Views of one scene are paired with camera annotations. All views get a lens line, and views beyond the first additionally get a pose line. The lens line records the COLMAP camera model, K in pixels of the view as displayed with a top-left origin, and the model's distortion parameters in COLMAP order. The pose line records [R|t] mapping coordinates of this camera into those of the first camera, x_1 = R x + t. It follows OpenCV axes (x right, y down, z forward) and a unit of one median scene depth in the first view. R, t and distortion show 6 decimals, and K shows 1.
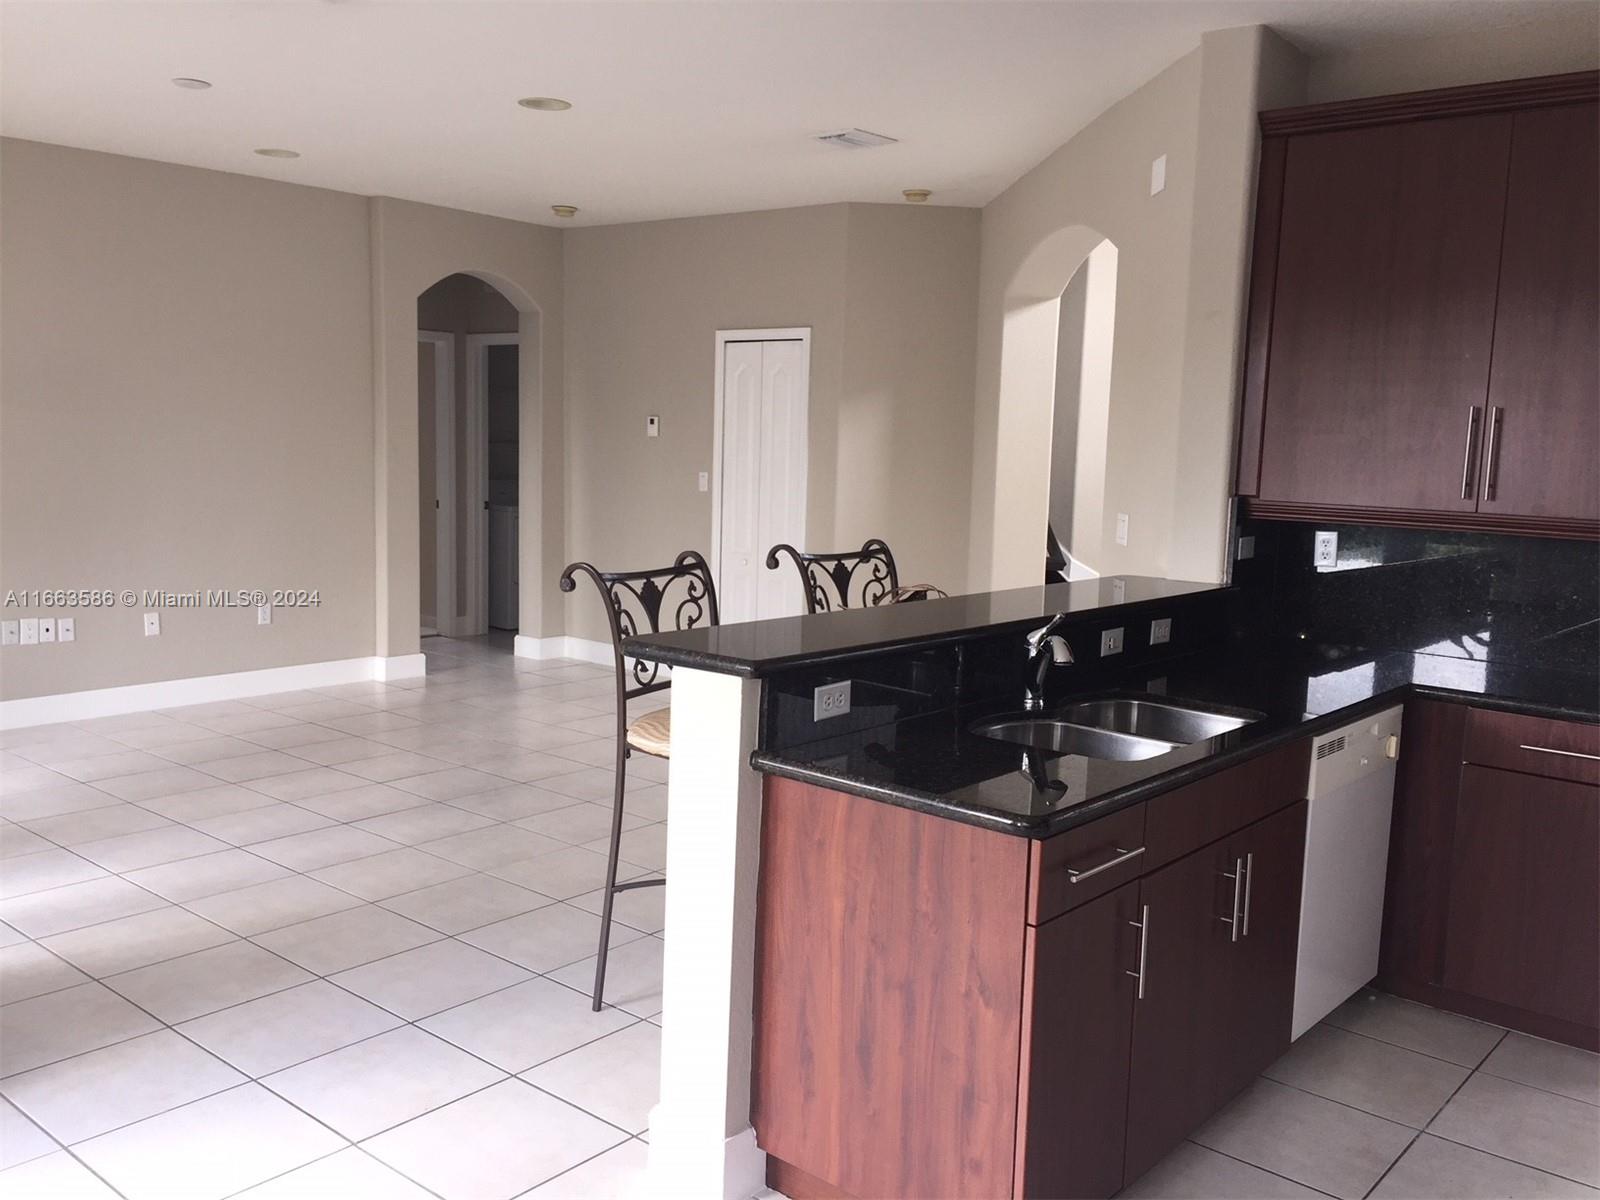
lens RADIAL K [[1378.3, 0, 800.8], [0, 1378.3, 594.5], [0, 0, 1]] dist [0.104097, -0.166749]
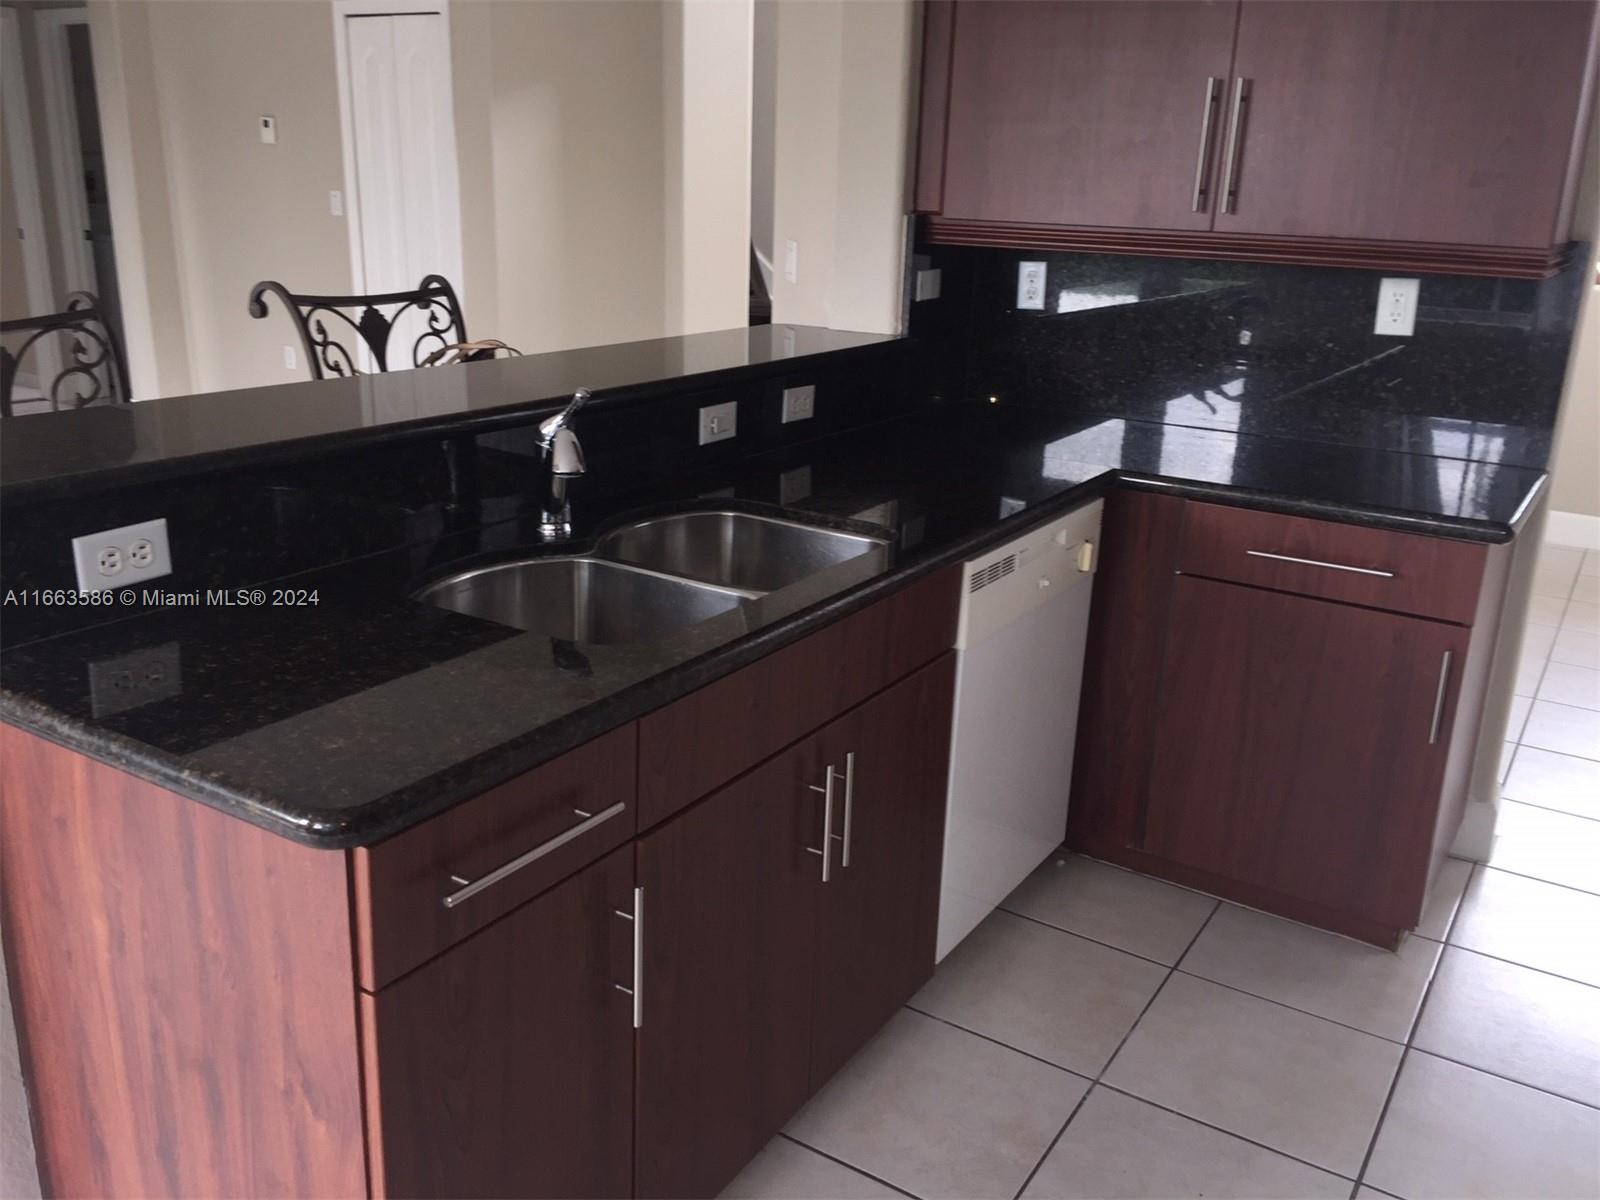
lens RADIAL K [[1378.3, 0, 800.8], [0, 1378.3, 594.5], [0, 0, 1]] dist [0.104097, -0.166749]
pose [[0.989491, -0.038681, 0.139327, 0.160843], [0.012598, 0.982953, 0.183427, -0.008303], [-0.144047, -0.179744, 0.973110, 0.285559]]
